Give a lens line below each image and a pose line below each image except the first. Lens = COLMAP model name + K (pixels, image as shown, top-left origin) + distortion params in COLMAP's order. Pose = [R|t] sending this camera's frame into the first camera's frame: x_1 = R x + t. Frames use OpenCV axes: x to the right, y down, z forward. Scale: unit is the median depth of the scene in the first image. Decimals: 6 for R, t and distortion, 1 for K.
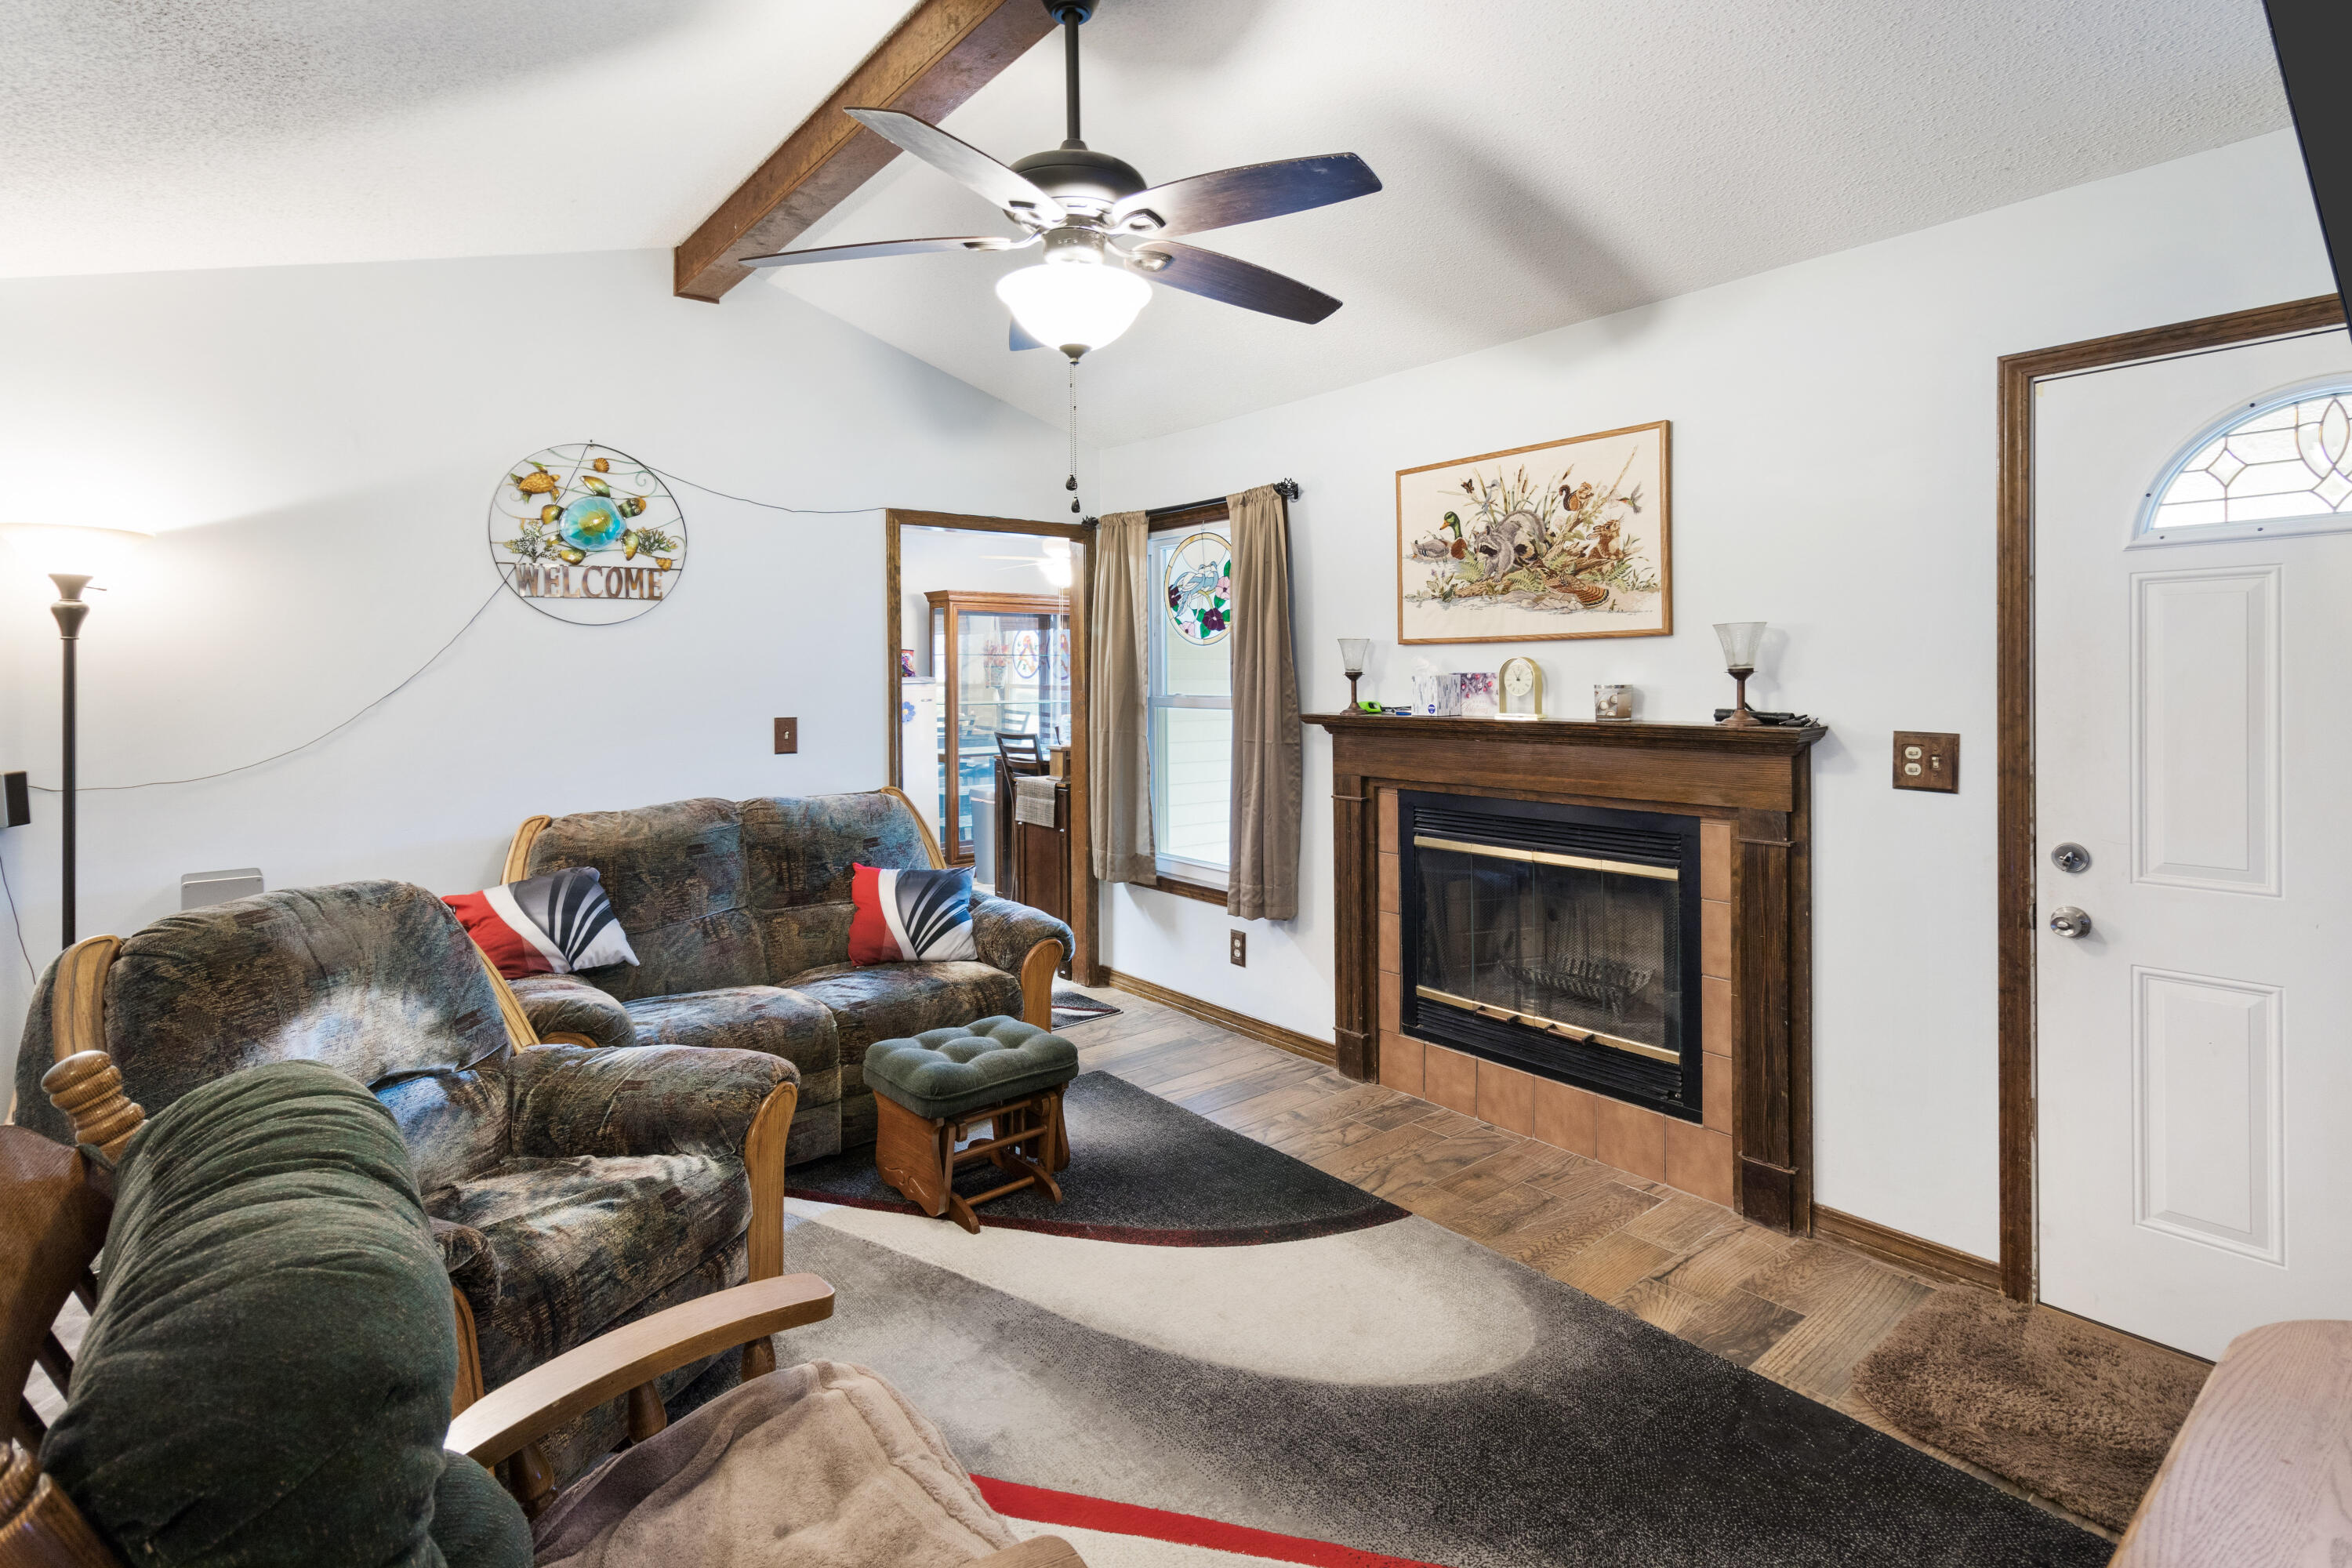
lens RADIAL K [[1134.7, 0, 1176.6], [0, 1134.7, 688.9], [0, 0, 1]] dist [-0.000345, -0.000130]
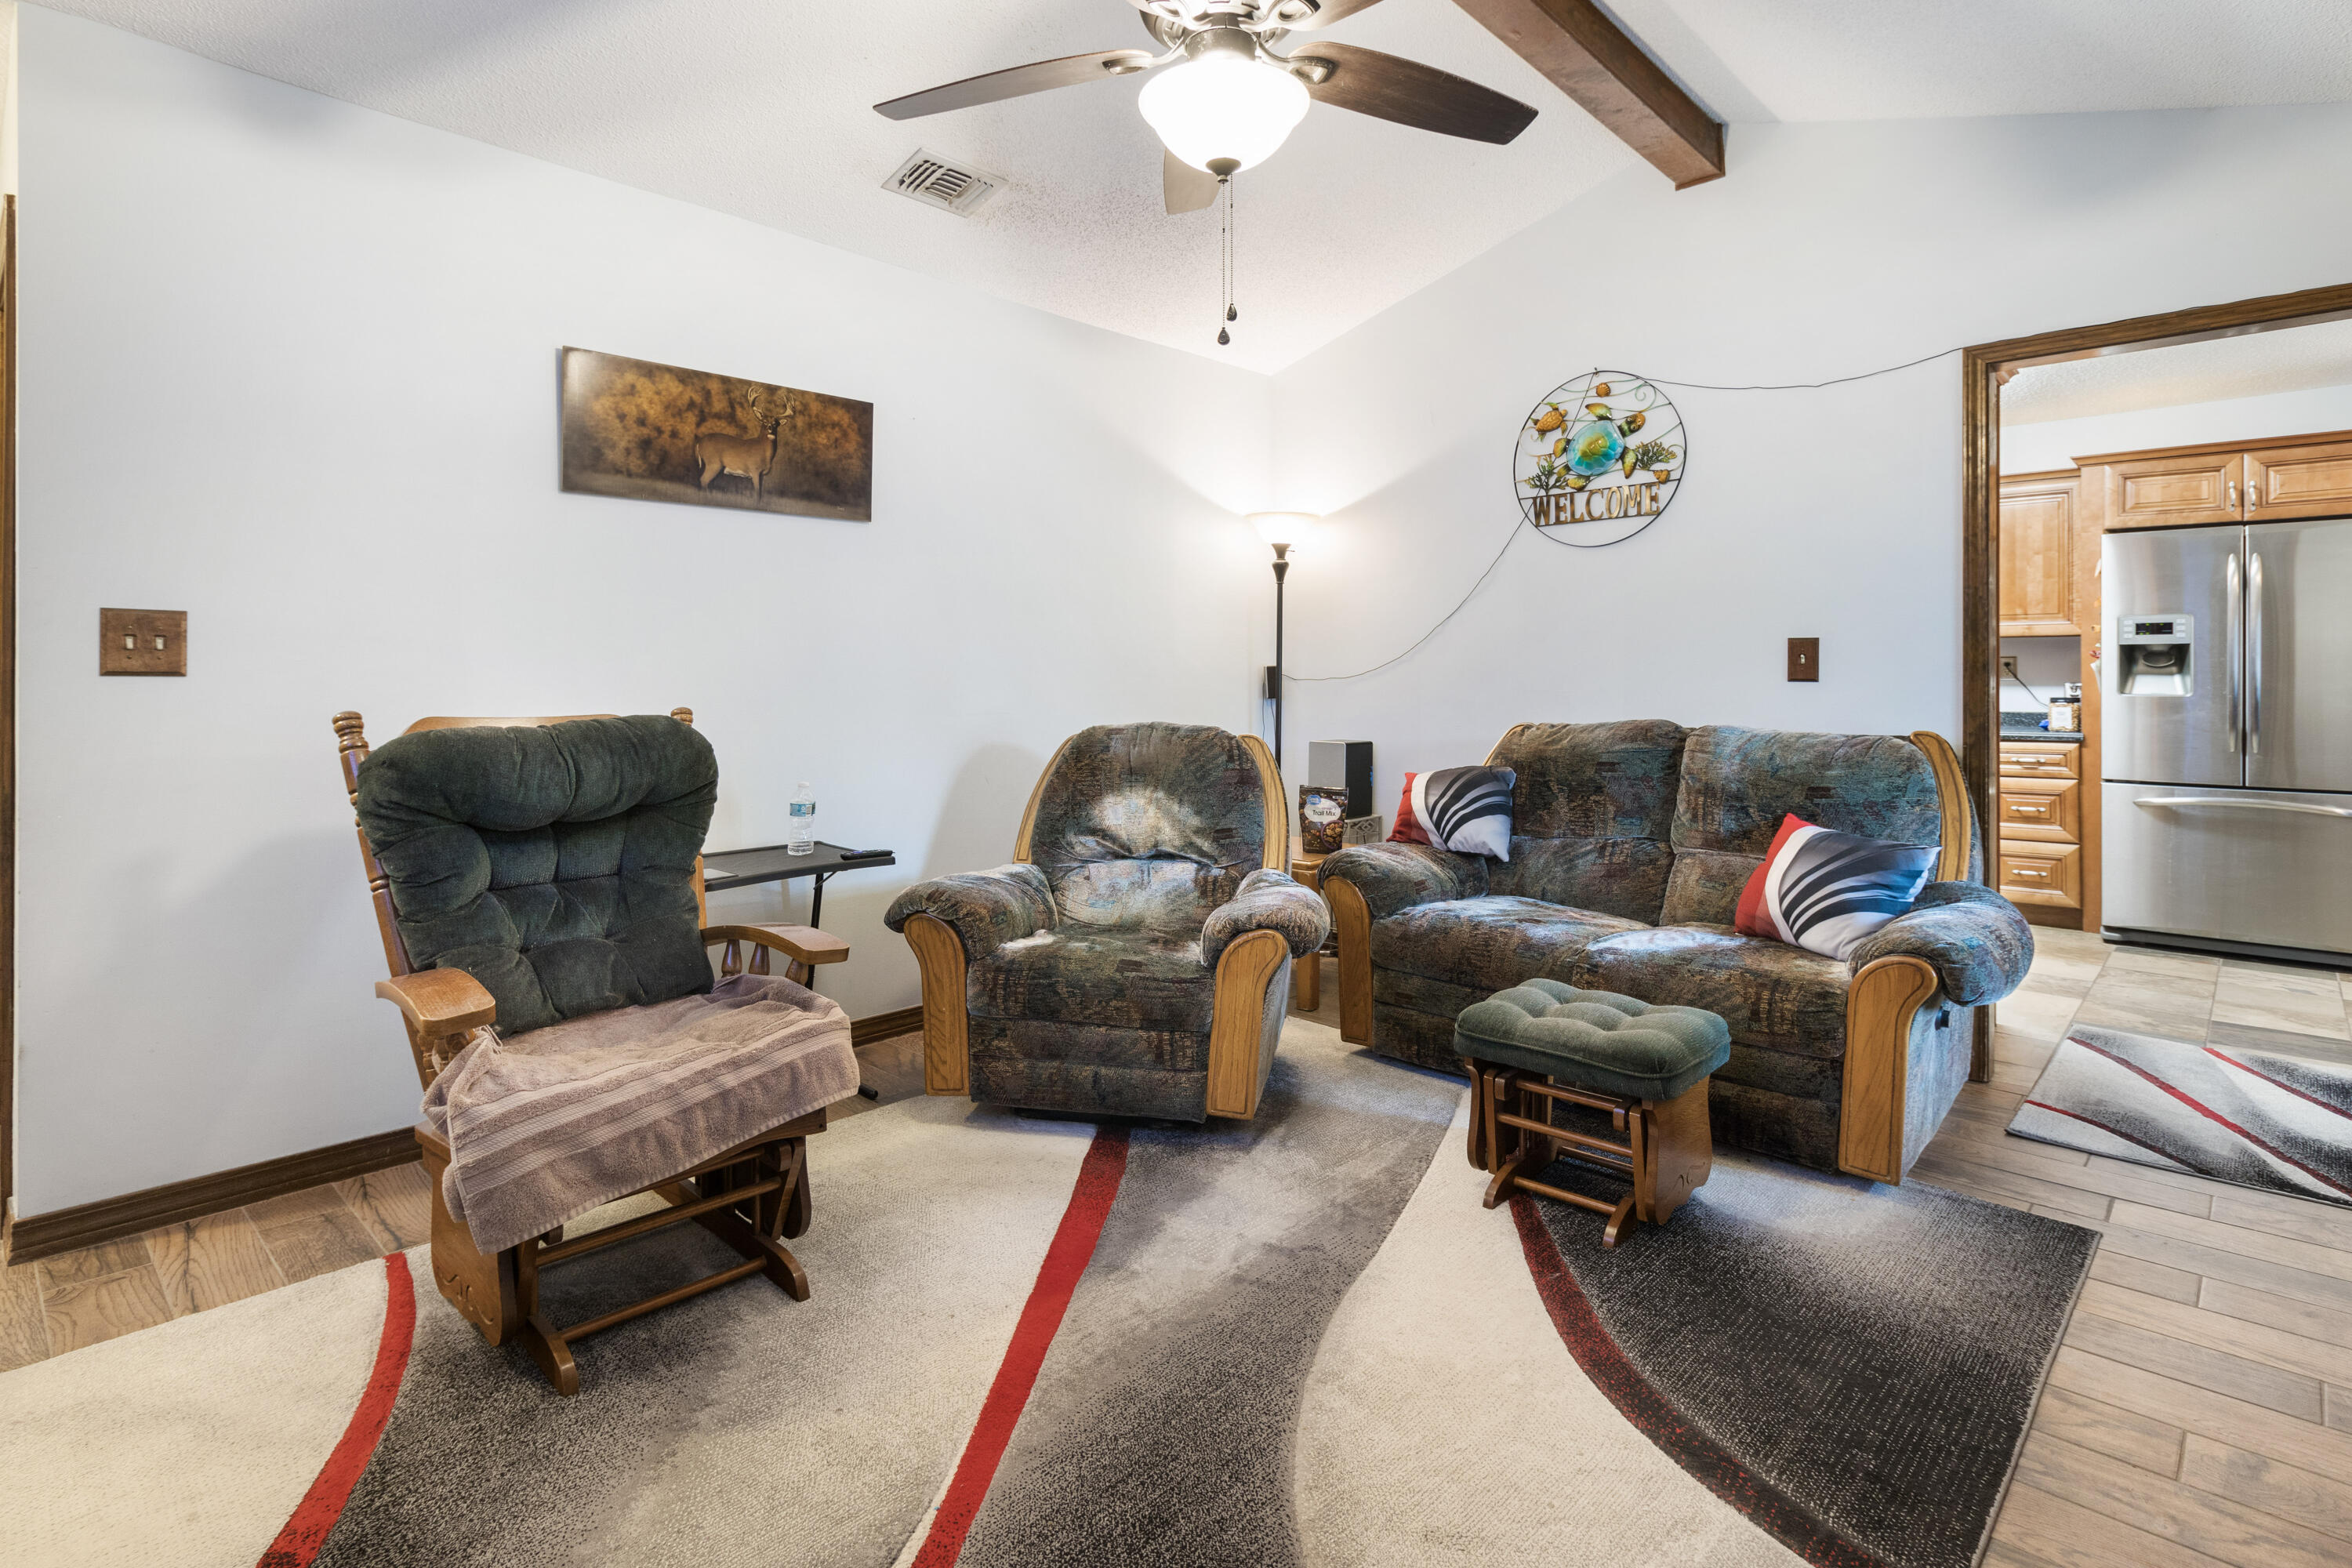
lens RADIAL K [[1164.1, 0, 1177.0], [0, 1164.1, 665.5], [0, 0, 1]] dist [-0.001880, 0.000216]
pose [[0.127217, -0.001017, -0.991874, 0.505622], [-0.013923, 0.999899, -0.002811, 0.062516], [0.991777, 0.014167, 0.127190, 0.505541]]
